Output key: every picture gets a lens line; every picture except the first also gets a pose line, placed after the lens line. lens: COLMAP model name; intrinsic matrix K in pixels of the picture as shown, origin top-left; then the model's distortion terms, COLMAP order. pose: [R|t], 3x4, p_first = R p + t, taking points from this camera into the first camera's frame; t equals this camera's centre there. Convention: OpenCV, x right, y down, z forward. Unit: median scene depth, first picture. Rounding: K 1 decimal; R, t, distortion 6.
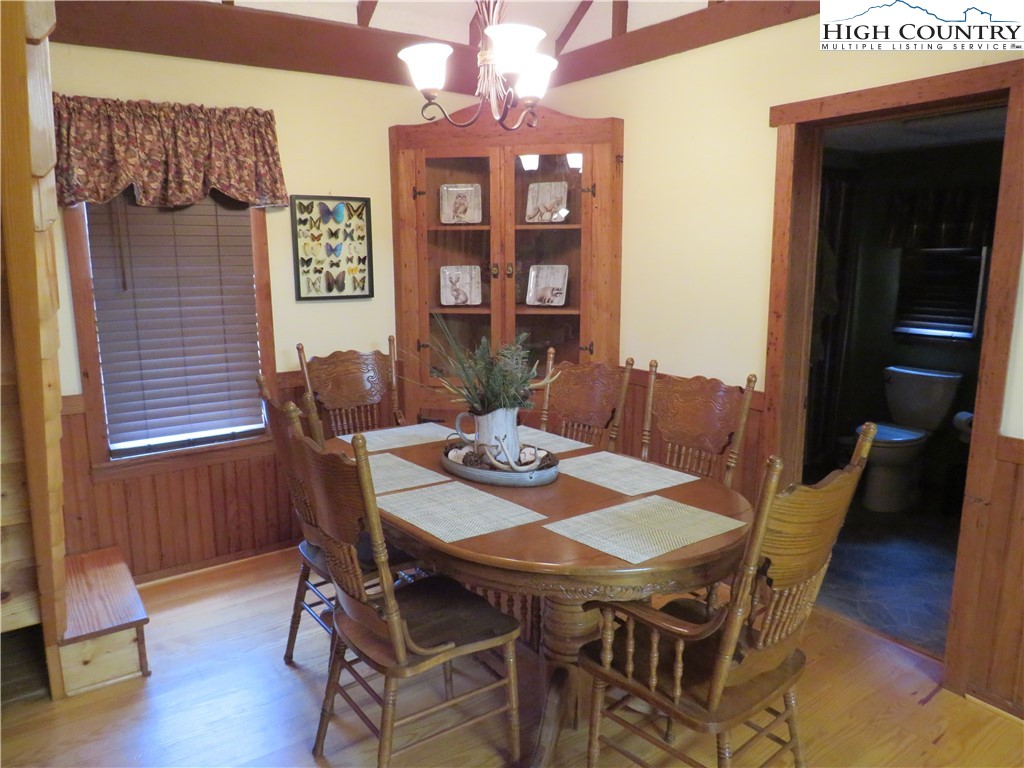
lens RADIAL K [[724.9, 0, 512.0], [0, 724.9, 384.0], [0, 0, 1]] dist [-0.031676, 0.006676]
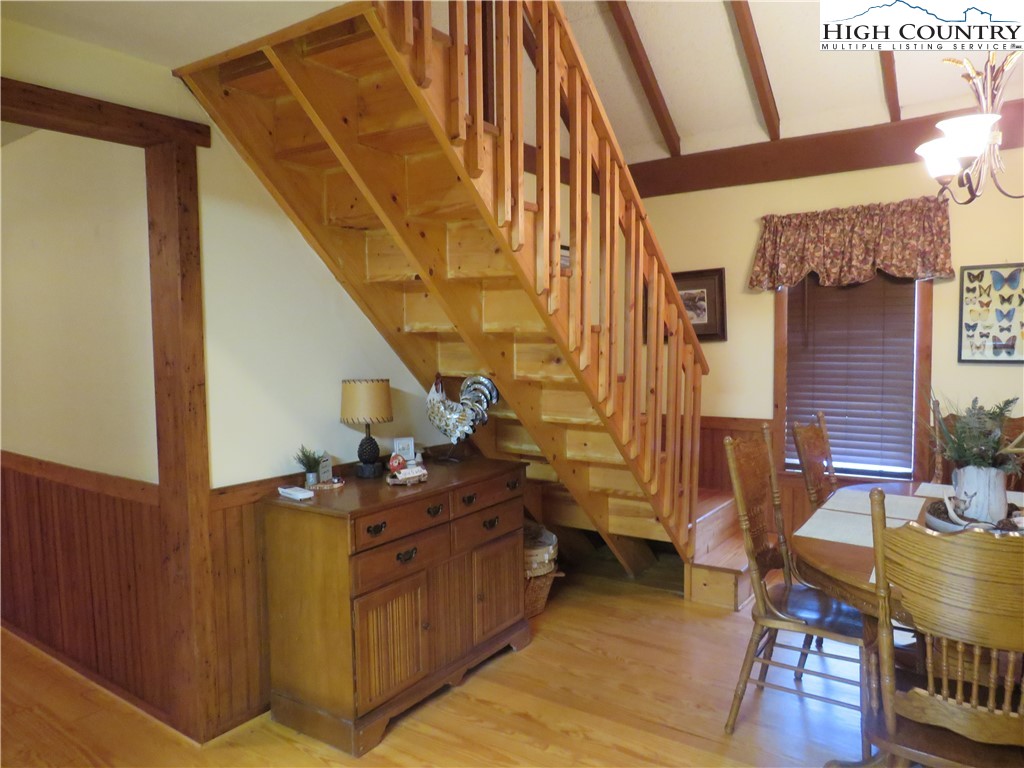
lens RADIAL K [[724.9, 0, 512.0], [0, 724.9, 384.0], [0, 0, 1]] dist [-0.031676, 0.006676]
pose [[0.340252, 0.063864, -0.938163, 0.519714], [-0.150051, 0.988594, 0.012876, 0.003280], [0.928285, 0.136392, 0.345954, 0.014276]]
